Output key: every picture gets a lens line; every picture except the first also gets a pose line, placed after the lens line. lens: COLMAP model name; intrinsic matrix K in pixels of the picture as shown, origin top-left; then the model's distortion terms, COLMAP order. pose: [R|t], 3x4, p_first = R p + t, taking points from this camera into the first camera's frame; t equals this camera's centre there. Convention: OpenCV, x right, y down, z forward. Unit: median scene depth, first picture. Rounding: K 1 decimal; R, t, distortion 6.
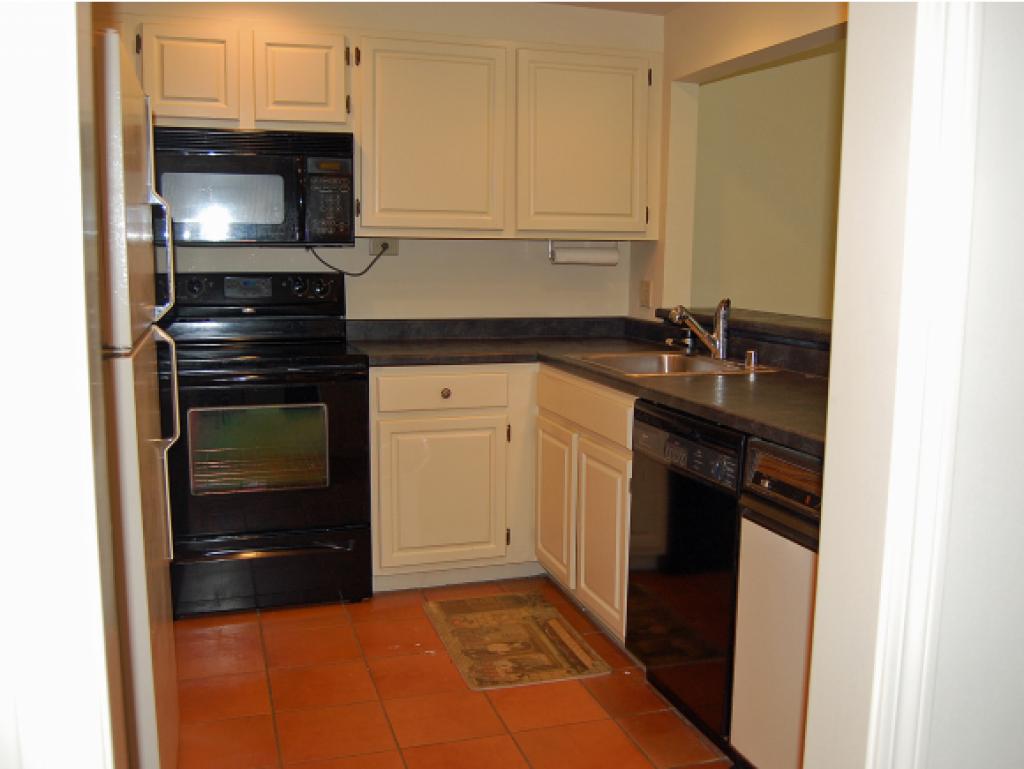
lens RADIAL K [[933.3, 0, 539.5], [0, 933.3, 387.5], [0, 0, 1]] dist [-0.076909, 0.011449]
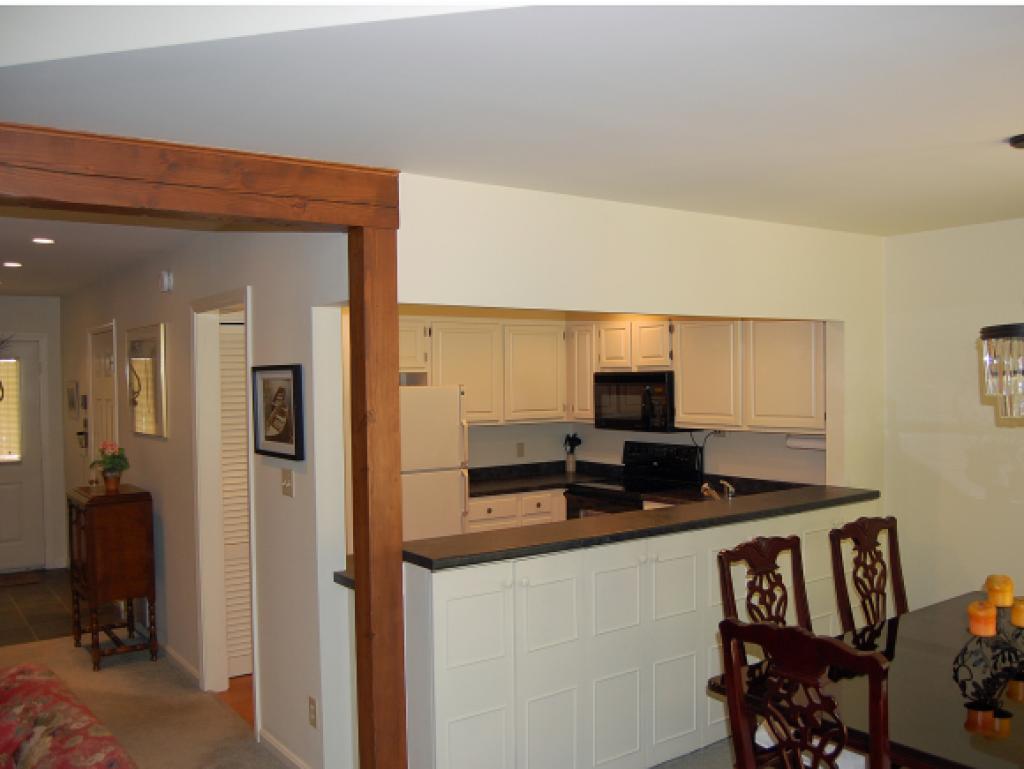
lens RADIAL K [[933.3, 0, 539.5], [0, 933.3, 387.5], [0, 0, 1]] dist [-0.076909, 0.011449]
pose [[0.306335, -0.005200, -0.951910, 1.465472], [-0.137109, 0.989317, -0.049527, -0.116567], [0.941998, 0.145687, 0.302349, 0.208433]]
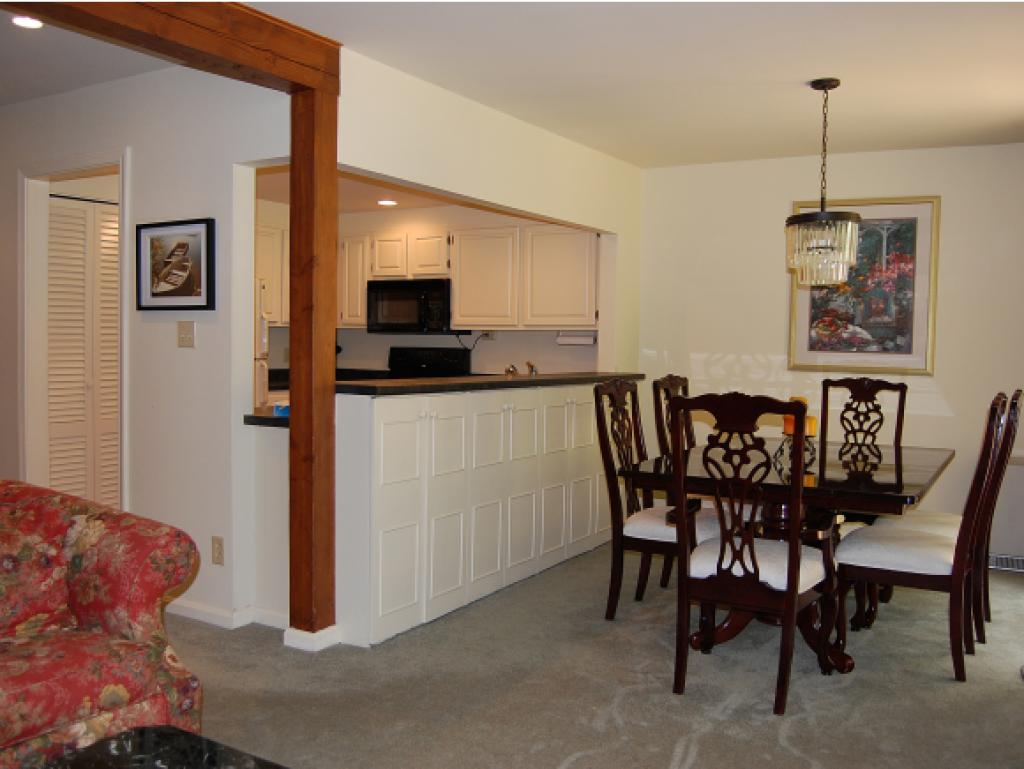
lens RADIAL K [[933.3, 0, 539.5], [0, 933.3, 387.5], [0, 0, 1]] dist [-0.076909, 0.011449]
pose [[0.655123, 0.034818, -0.754719, 1.474510], [-0.129652, 0.989300, -0.066902, 0.071777], [0.744314, 0.141680, 0.652628, -0.145870]]
